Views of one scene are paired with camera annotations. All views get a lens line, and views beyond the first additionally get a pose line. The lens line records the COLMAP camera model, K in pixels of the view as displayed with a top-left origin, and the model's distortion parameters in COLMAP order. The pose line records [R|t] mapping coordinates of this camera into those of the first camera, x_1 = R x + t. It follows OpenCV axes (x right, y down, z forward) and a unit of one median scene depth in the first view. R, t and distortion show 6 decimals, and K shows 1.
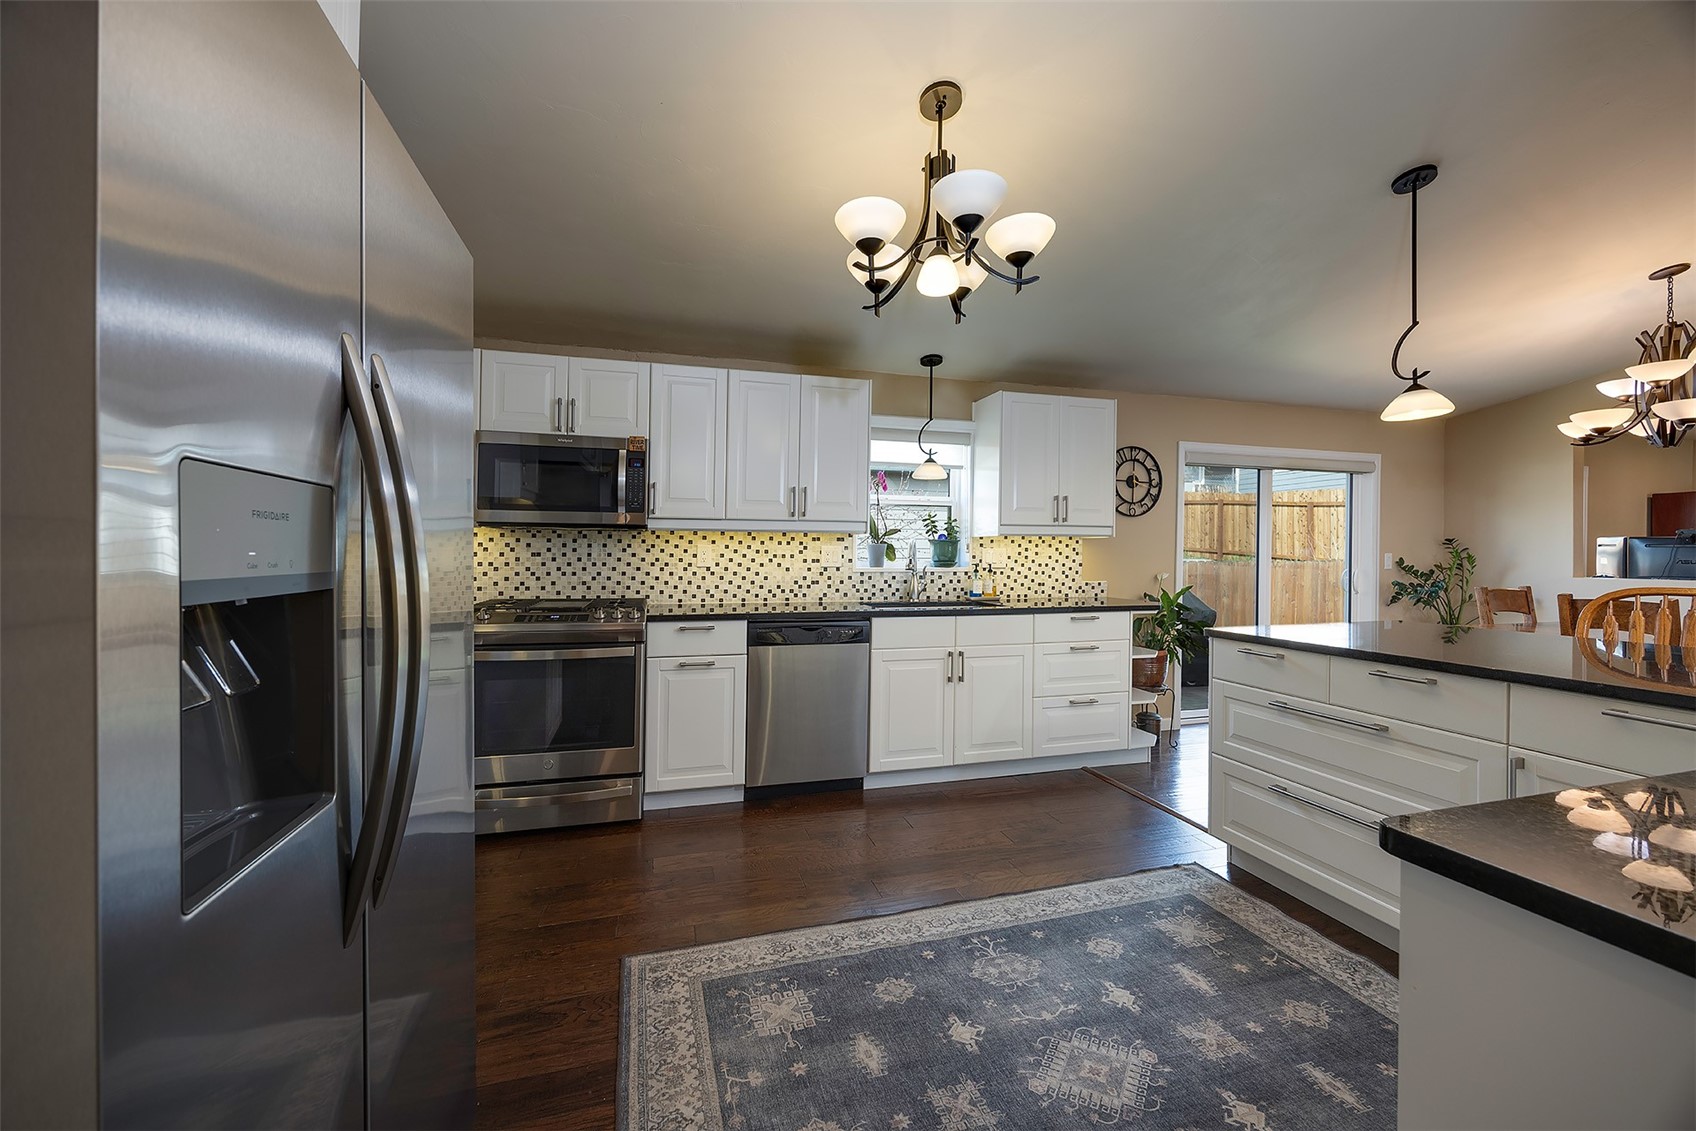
lens RADIAL K [[642.2, 0, 852.0], [0, 642.2, 555.1], [0, 0, 1]] dist [-0.000604, -0.001044]
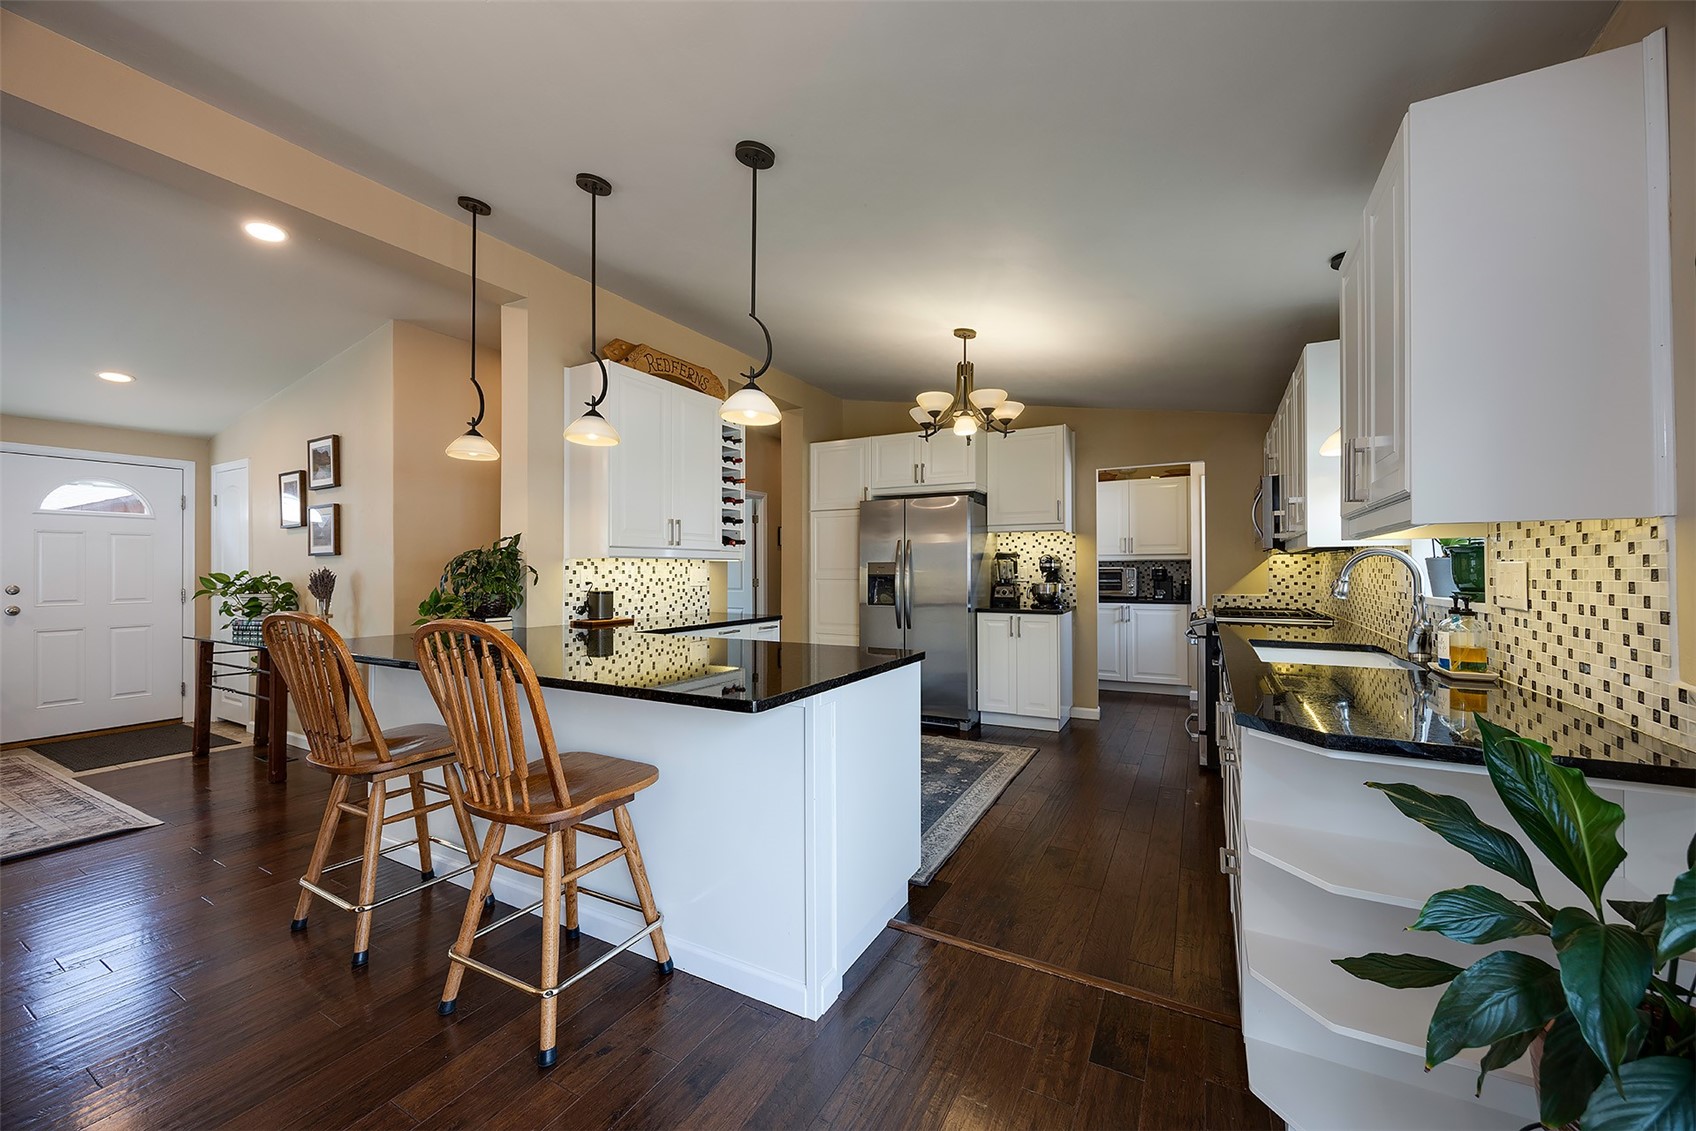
lens RADIAL K [[642.2, 0, 859.4], [0, 642.2, 567.2], [0, 0, 1]] dist [-0.000604, -0.001044]
pose [[-0.692873, -0.006465, -0.721031, 0.793827], [-0.004338, 0.999979, -0.004798, -0.002768], [0.721047, -0.000196, -0.692887, 0.967576]]
